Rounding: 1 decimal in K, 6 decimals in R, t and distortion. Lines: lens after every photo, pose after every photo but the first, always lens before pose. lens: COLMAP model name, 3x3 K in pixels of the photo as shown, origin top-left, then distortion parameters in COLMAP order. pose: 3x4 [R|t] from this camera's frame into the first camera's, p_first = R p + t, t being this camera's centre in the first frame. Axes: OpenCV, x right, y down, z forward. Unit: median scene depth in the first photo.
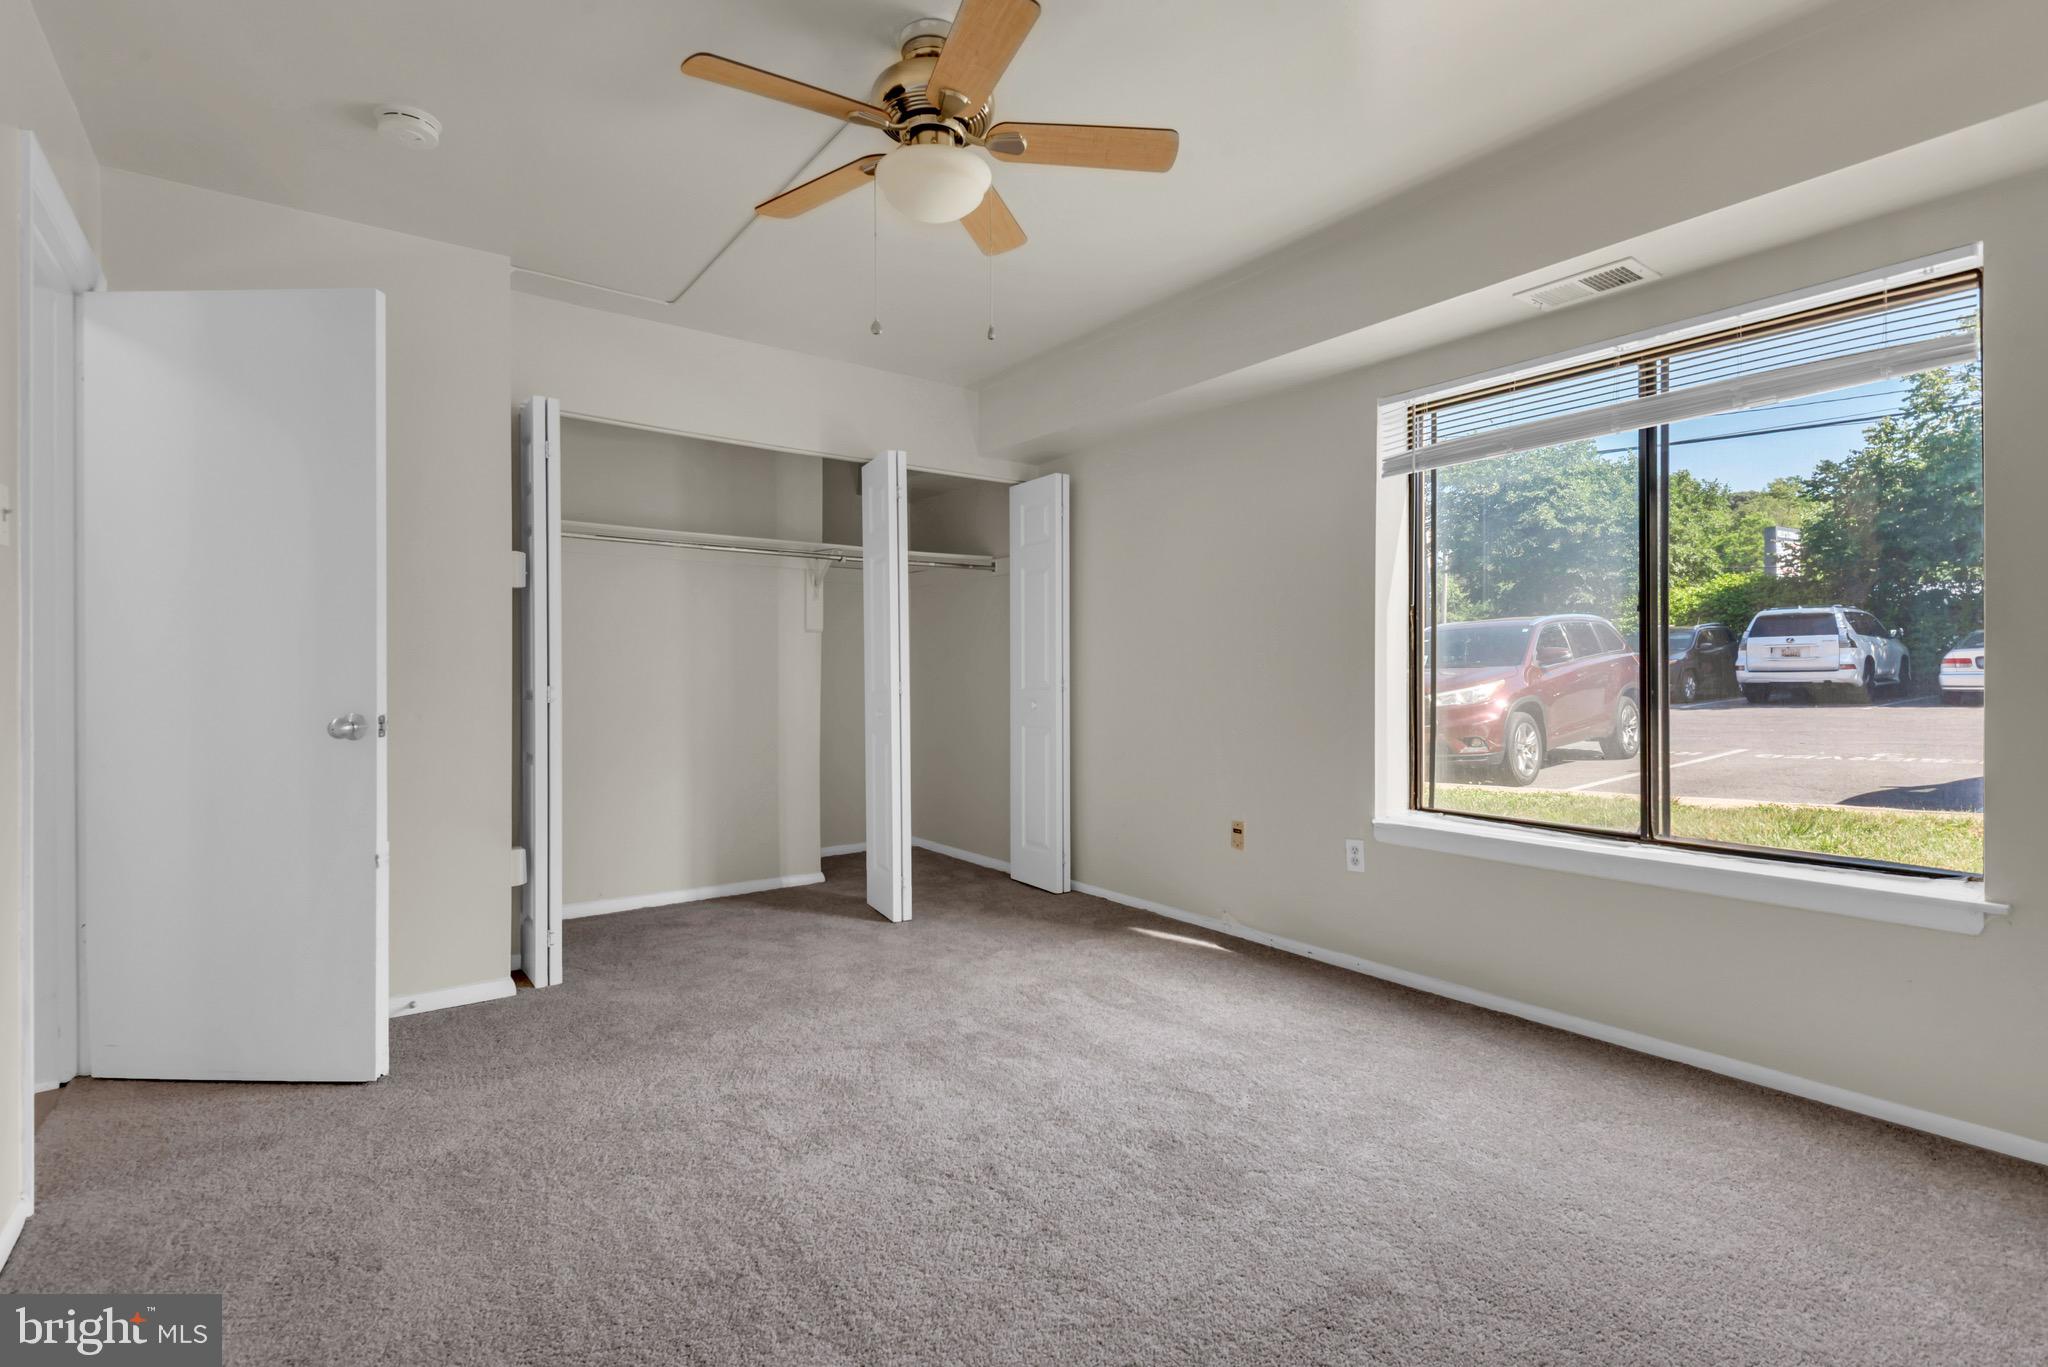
lens RADIAL K [[938.5, 0, 1015.8], [0, 938.5, 680.7], [0, 0, 1]] dist [0.039247, -0.019779]
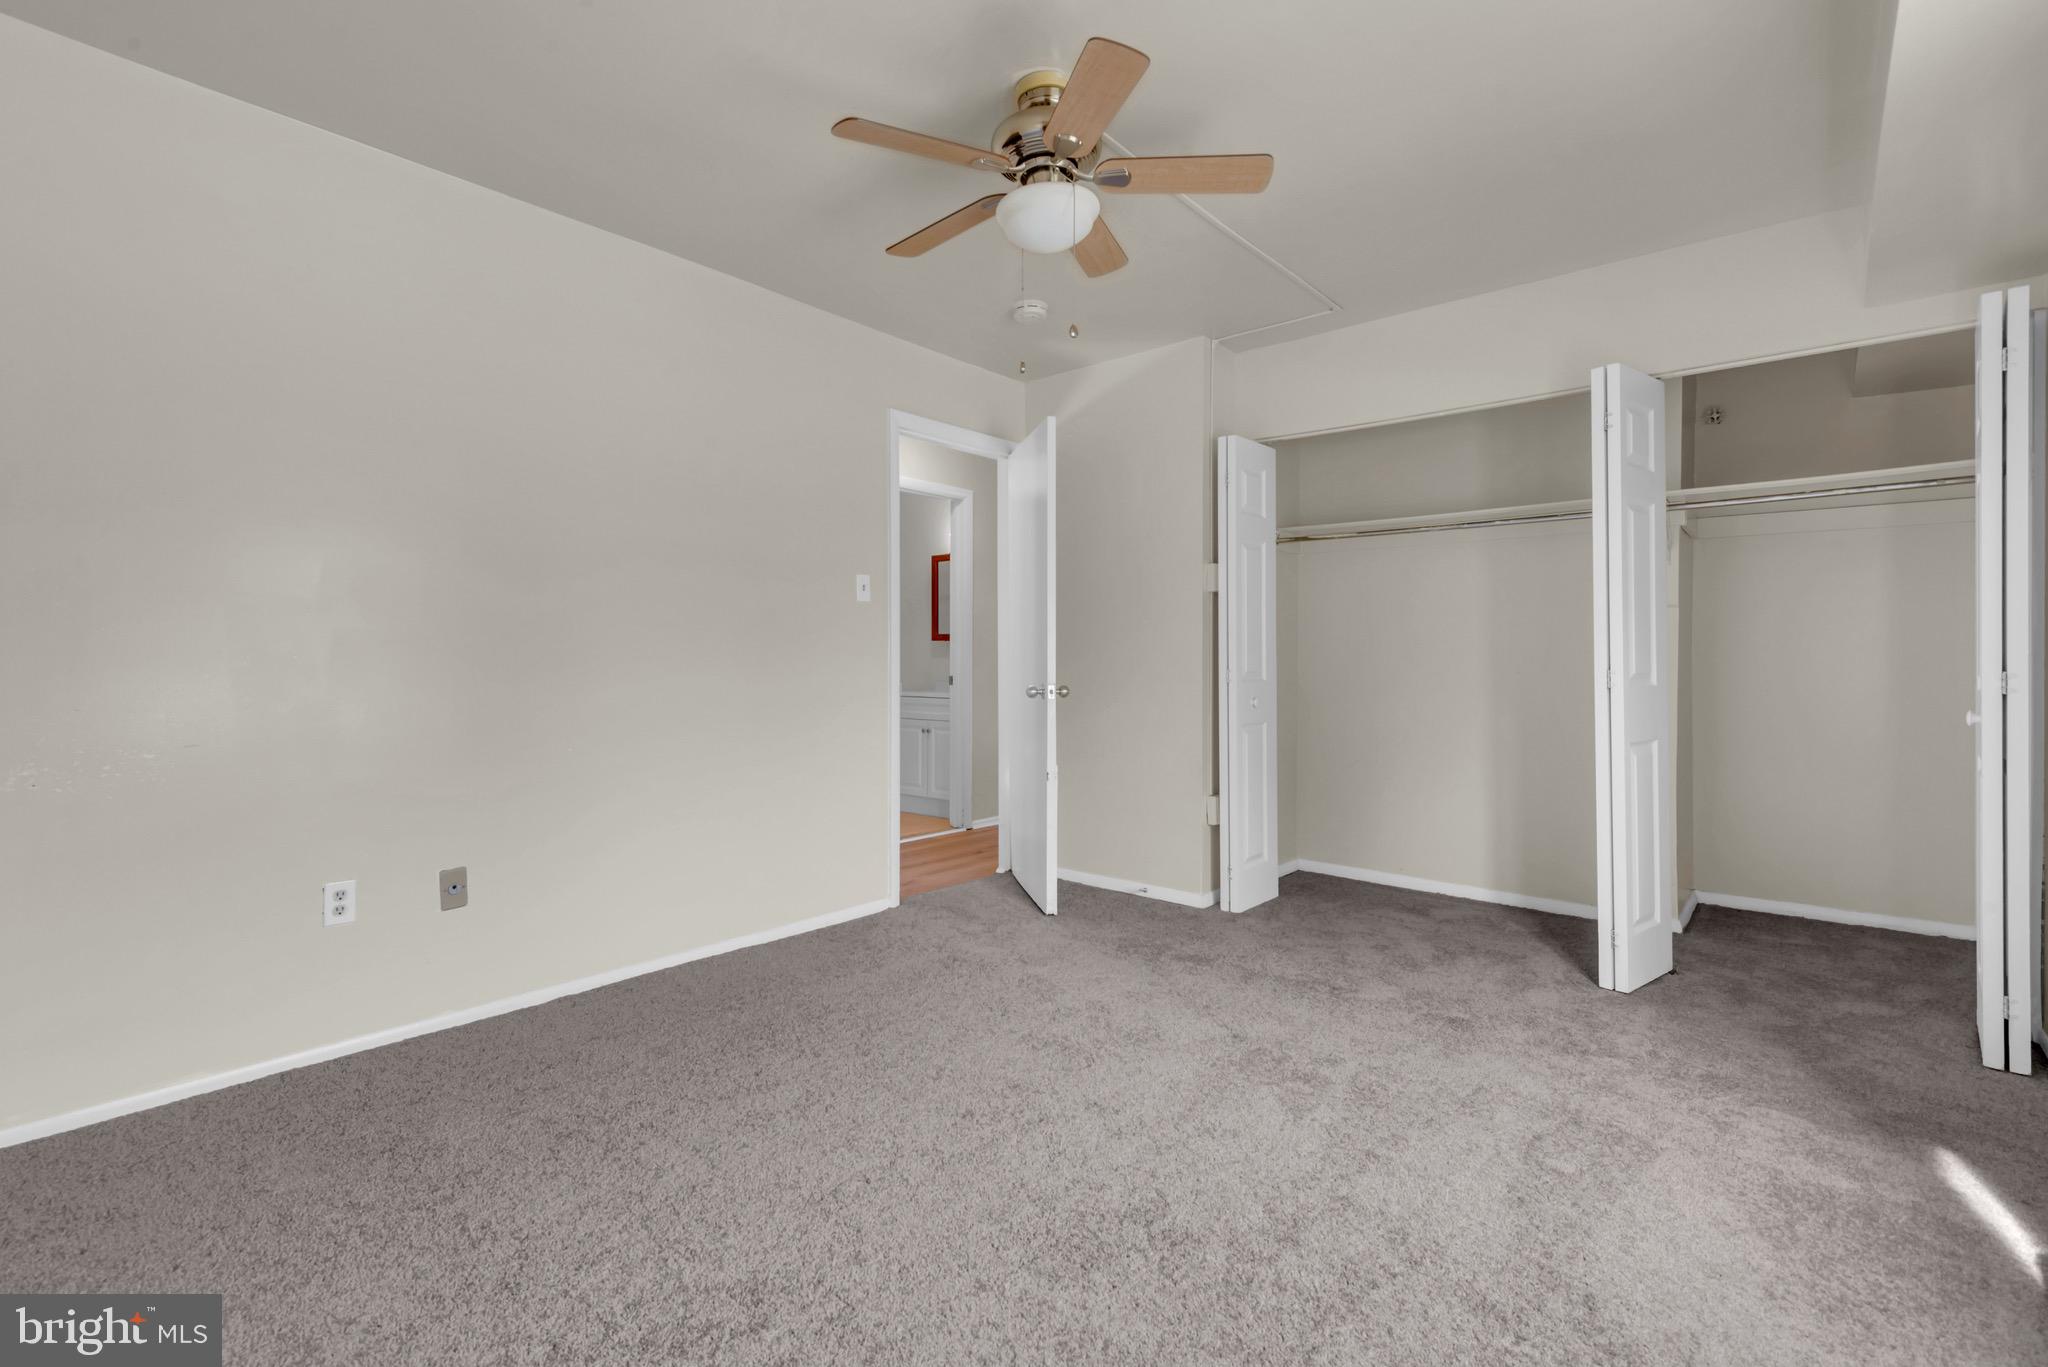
lens RADIAL K [[930.7, 0, 1033.2], [0, 930.7, 644.4], [0, 0, 1]] dist [0.037975, -0.018881]
pose [[0.225437, -0.016152, -0.974124, 0.647937], [-0.009978, 0.999772, -0.018887, 0.000300], [0.974207, 0.013977, 0.225225, 0.483040]]
